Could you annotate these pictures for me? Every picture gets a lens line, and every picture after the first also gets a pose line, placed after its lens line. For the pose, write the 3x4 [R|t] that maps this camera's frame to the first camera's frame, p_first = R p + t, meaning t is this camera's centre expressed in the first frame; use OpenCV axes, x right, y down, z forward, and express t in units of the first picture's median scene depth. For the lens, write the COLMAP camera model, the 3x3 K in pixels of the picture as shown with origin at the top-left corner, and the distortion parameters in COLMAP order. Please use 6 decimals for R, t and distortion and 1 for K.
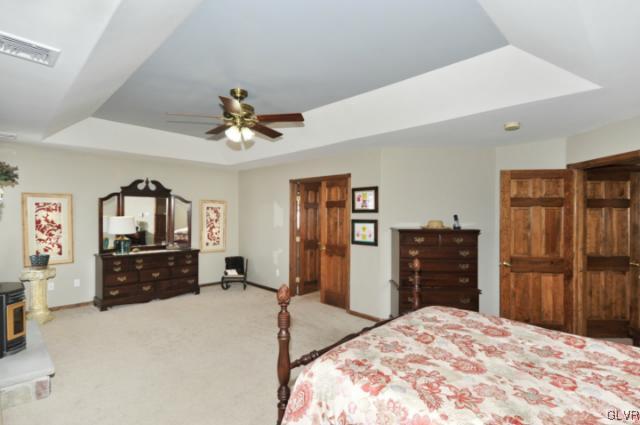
lens RADIAL K [[307.7, 0, 320.0], [0, 307.7, 212.5], [0, 0, 1]] dist [-0.001089, 0.000322]
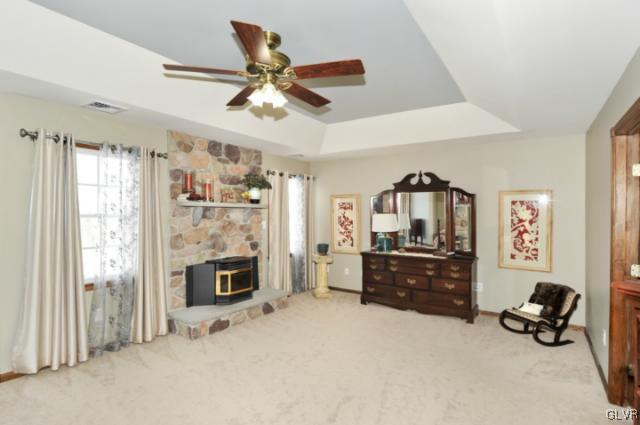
lens RADIAL K [[307.7, 0, 320.0], [0, 307.7, 212.5], [0, 0, 1]] dist [-0.001089, 0.000322]
pose [[0.199265, -0.007191, -0.979919, 0.261306], [0.001416, 0.999974, -0.007050, 0.014537], [0.979945, 0.000017, 0.199270, 0.578021]]
